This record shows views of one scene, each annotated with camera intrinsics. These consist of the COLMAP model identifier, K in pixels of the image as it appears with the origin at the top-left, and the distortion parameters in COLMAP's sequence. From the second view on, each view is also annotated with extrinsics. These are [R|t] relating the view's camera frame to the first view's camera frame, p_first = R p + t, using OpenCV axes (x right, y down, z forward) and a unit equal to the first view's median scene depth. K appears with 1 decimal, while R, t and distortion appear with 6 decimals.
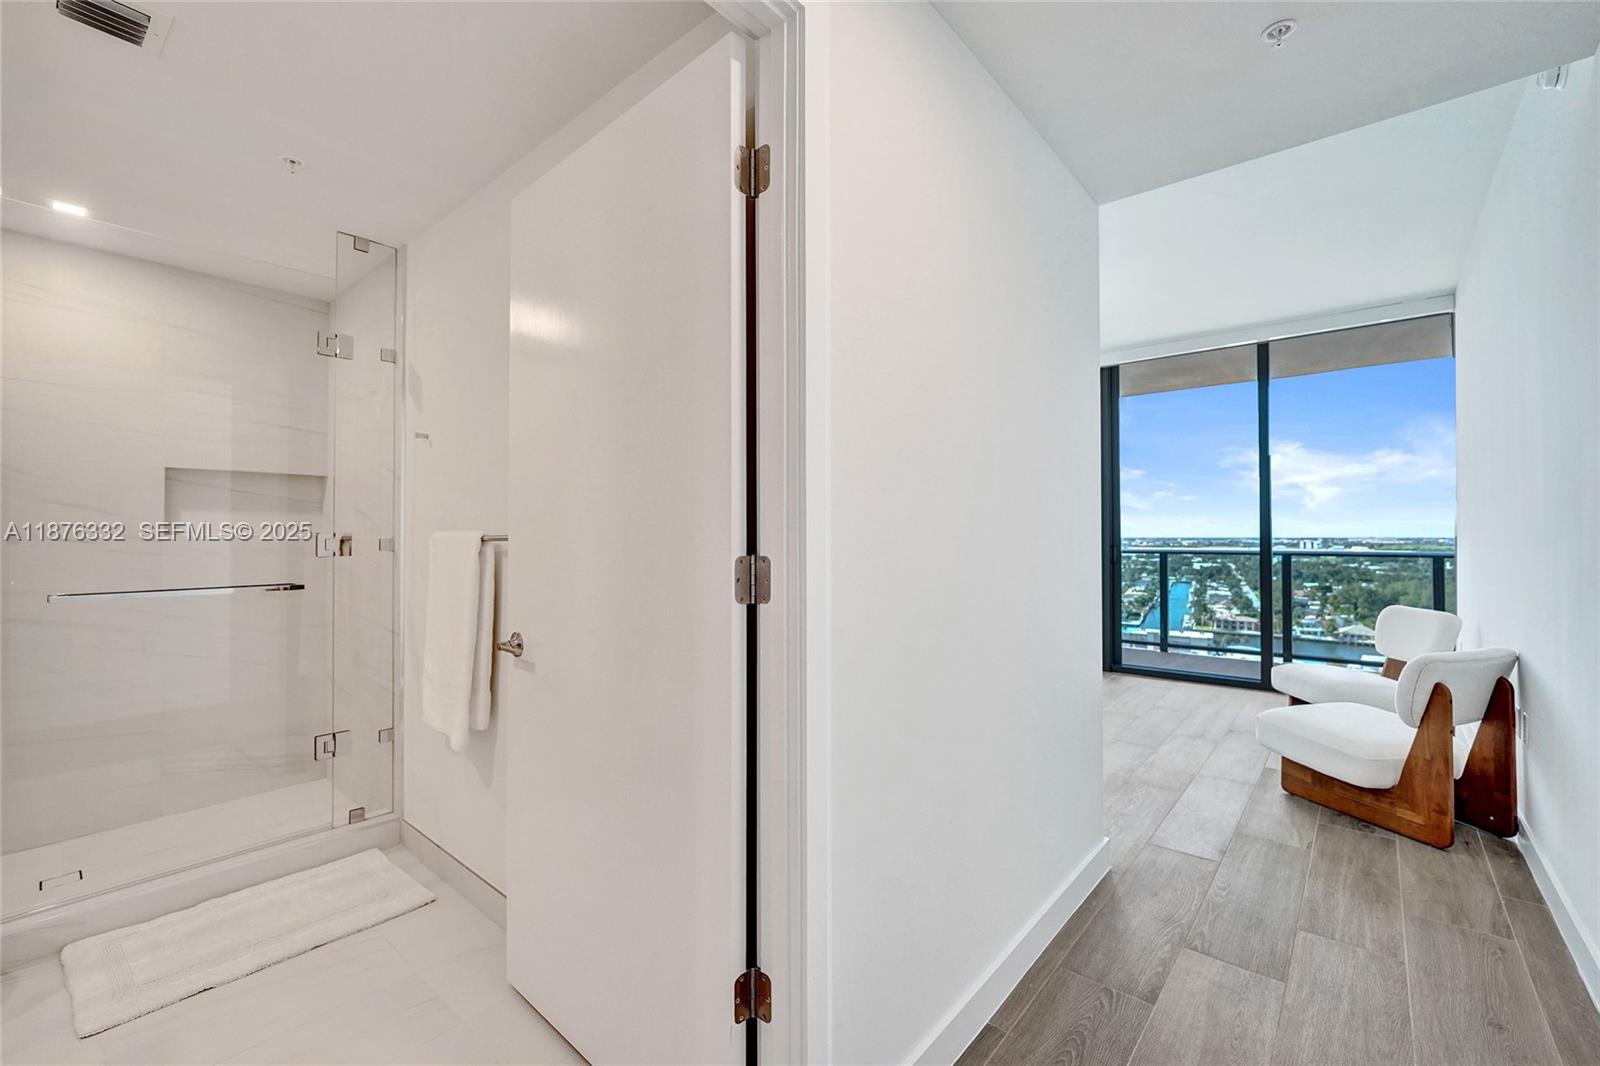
lens RADIAL K [[658.2, 0, 789.7], [0, 658.2, 528.5], [0, 0, 1]] dist [-0.007220, 0.001334]
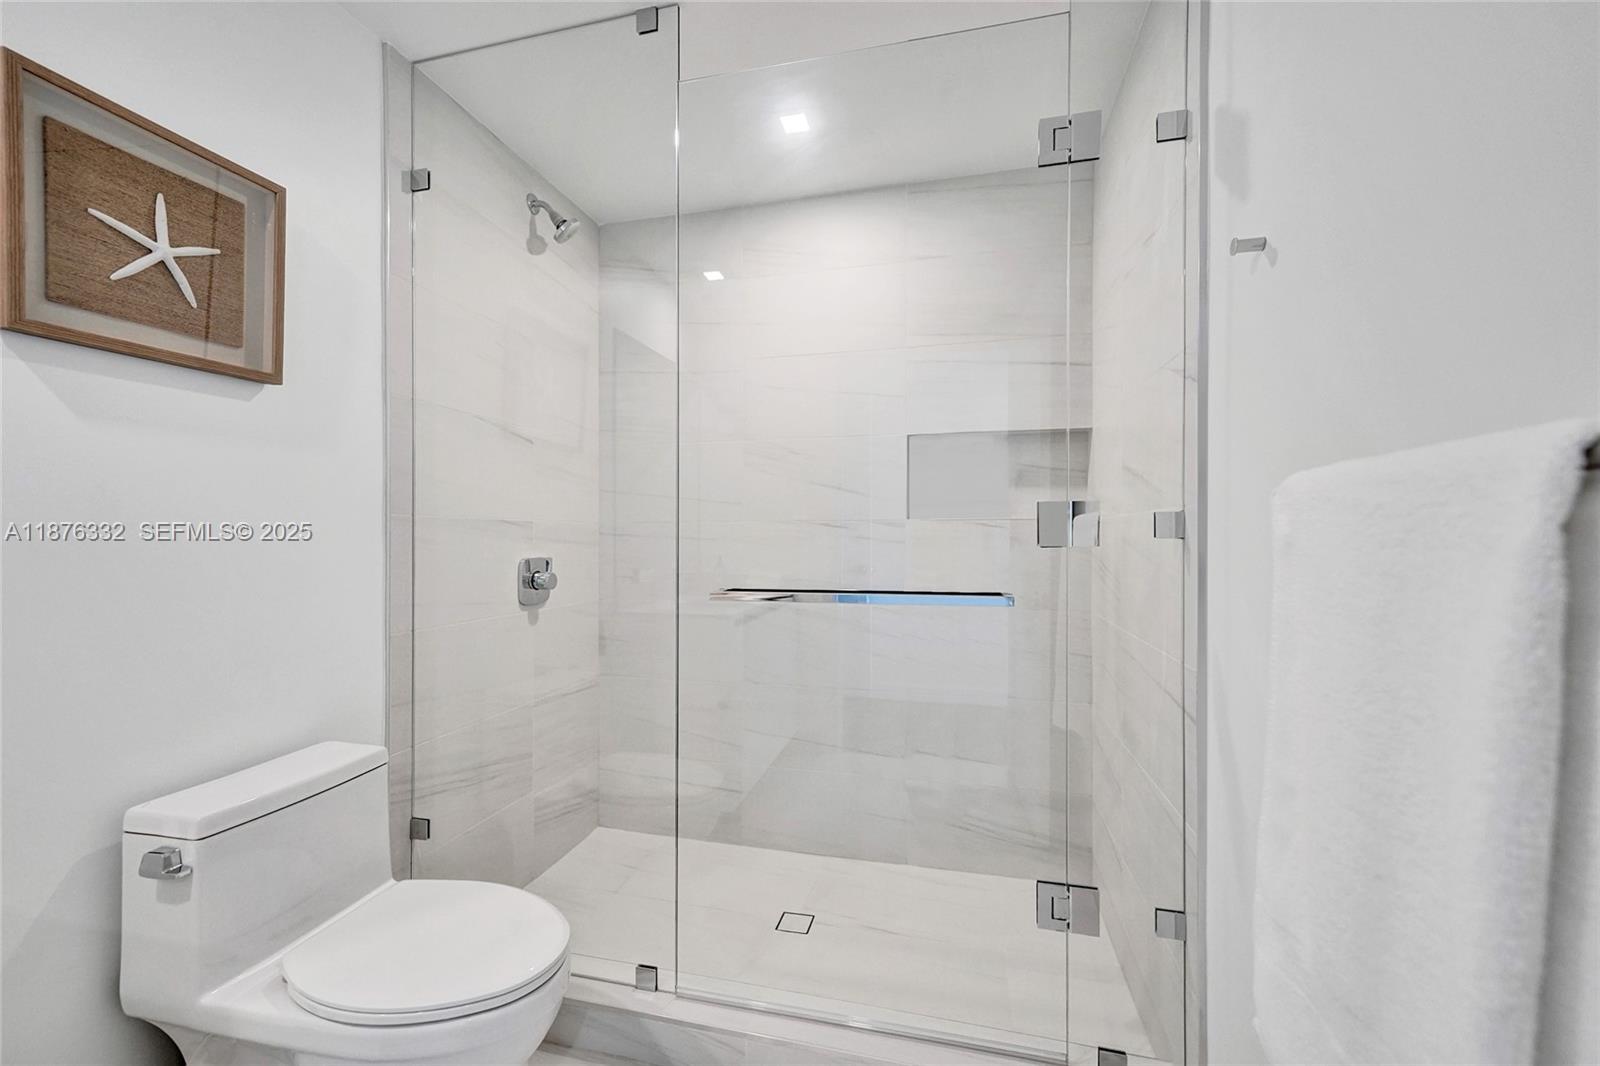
lens RADIAL K [[658.2, 0, 802.8], [0, 658.2, 539.1], [0, 0, 1]] dist [-0.007220, 0.001334]
pose [[0.448632, -0.001489, -0.893715, -0.305220], [0.002341, 0.999997, -0.000490, 0.032549], [0.893713, -0.001872, 0.448634, 0.541608]]
